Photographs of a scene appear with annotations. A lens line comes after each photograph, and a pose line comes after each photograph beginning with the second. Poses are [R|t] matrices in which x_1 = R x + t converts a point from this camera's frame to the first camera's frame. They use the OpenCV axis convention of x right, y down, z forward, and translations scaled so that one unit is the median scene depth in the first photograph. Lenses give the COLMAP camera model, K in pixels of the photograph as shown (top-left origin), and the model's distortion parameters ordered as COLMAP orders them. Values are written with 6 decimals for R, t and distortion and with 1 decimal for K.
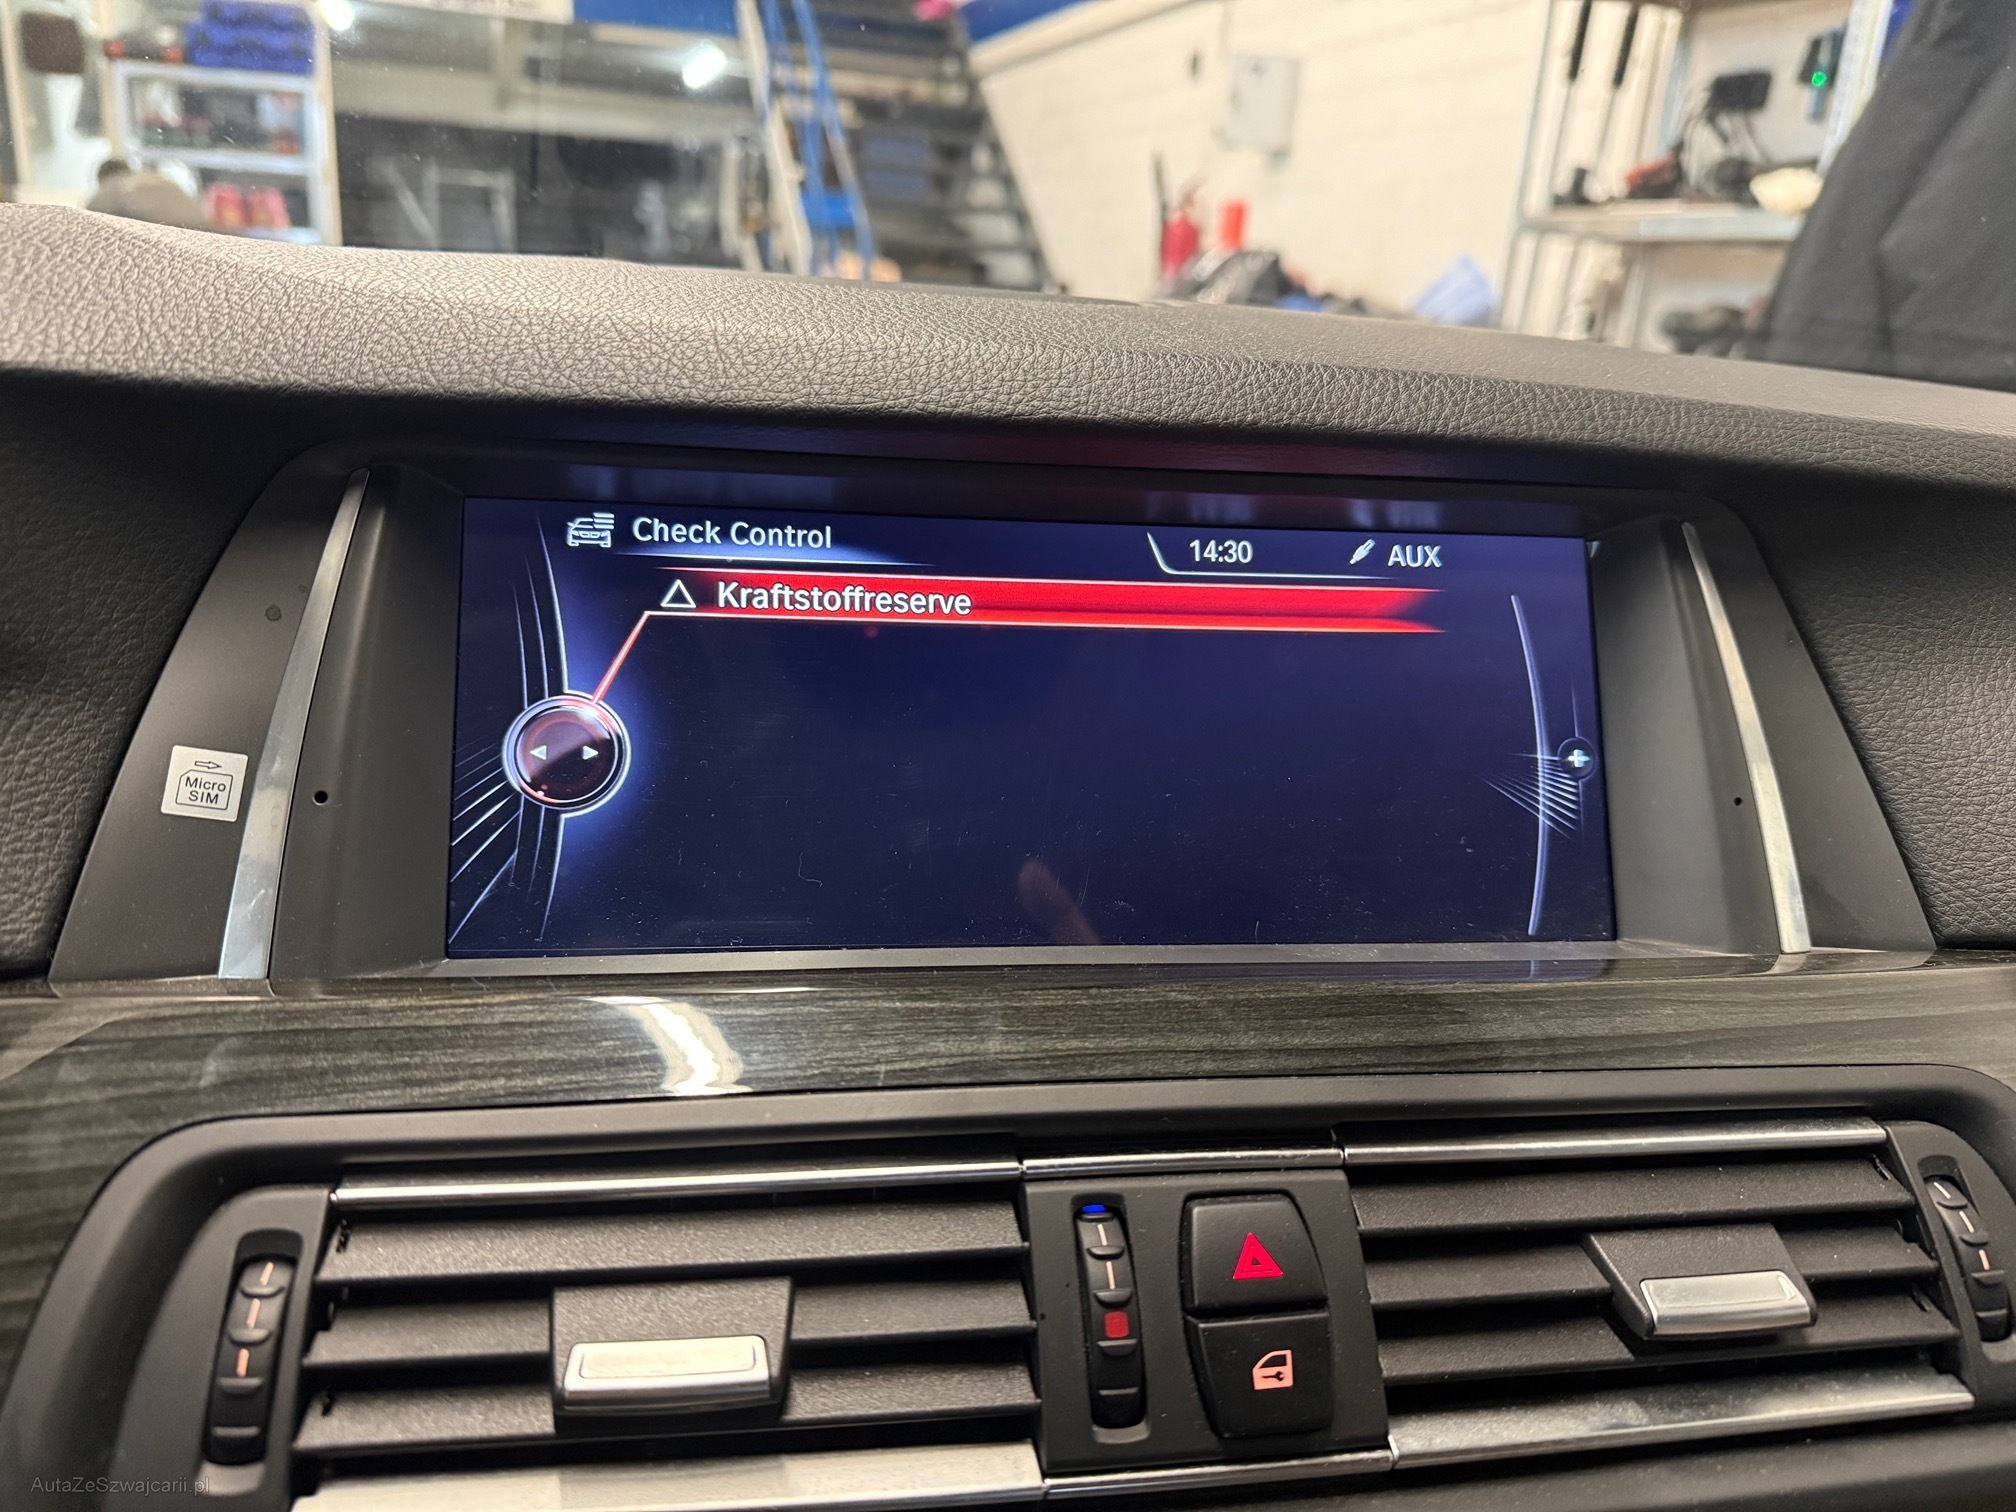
lens RADIAL K [[1413.8, 0, 999.4], [0, 1413.8, 760.9], [0, 0, 1]] dist [-0.000137, -0.020215]
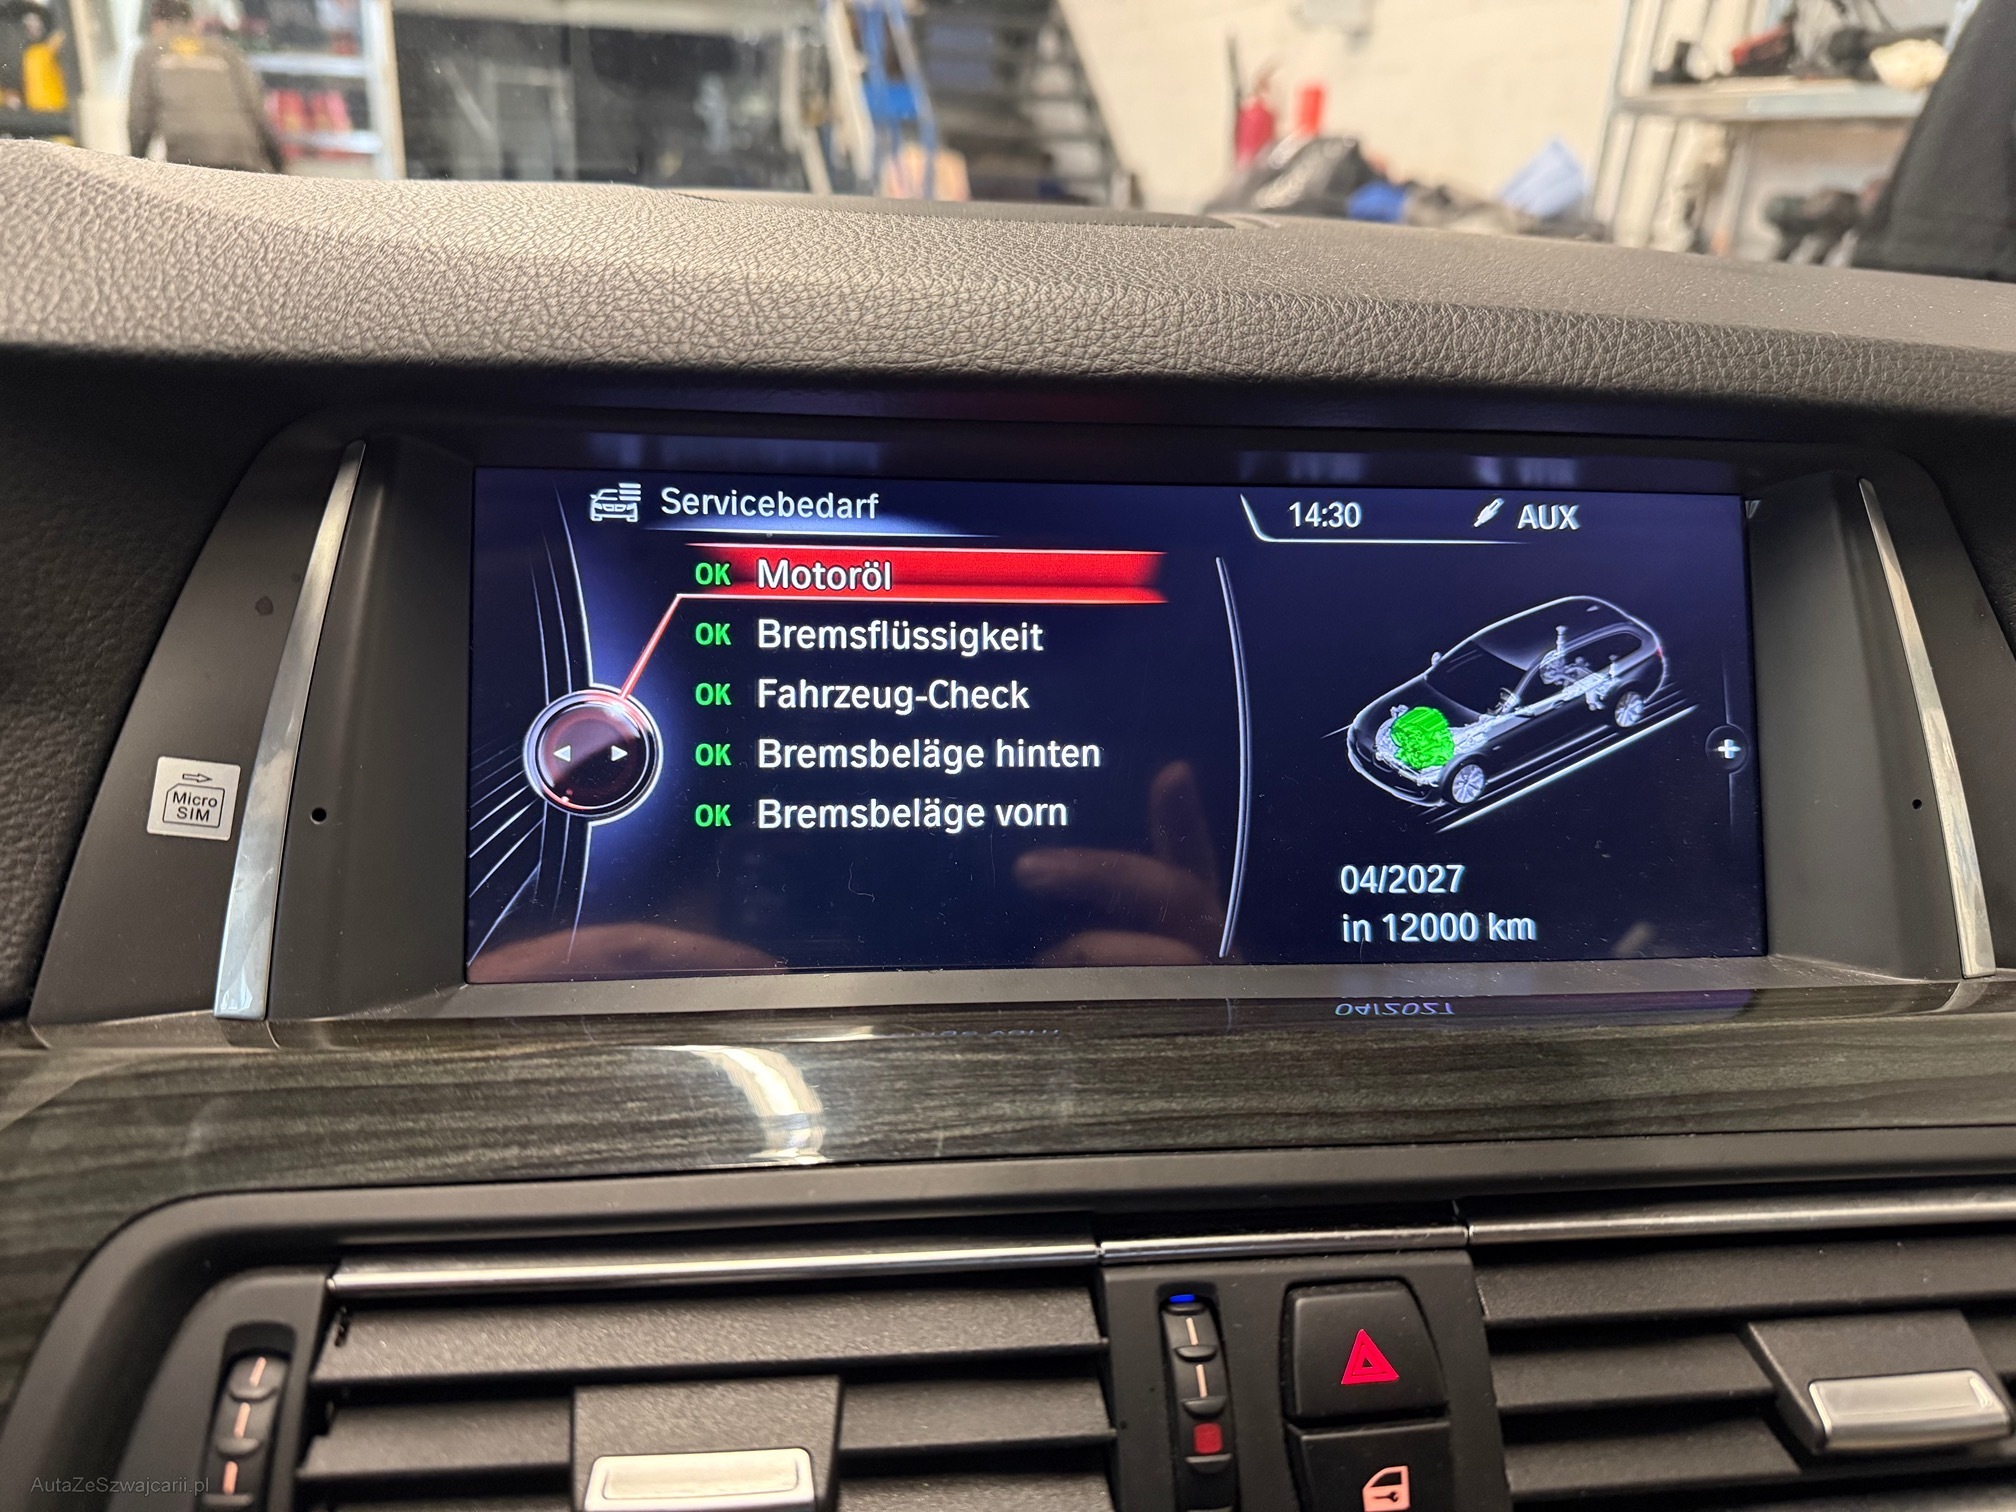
lens RADIAL K [[1413.8, 0, 1000.6], [0, 1413.8, 753.3], [0, 0, 1]] dist [-0.000137, -0.020215]
pose [[0.998918, 0.000593, -0.046508, -0.004507], [0.002324, 0.998033, 0.062655, -0.068625], [0.046453, -0.062695, 0.996951, 0.123787]]
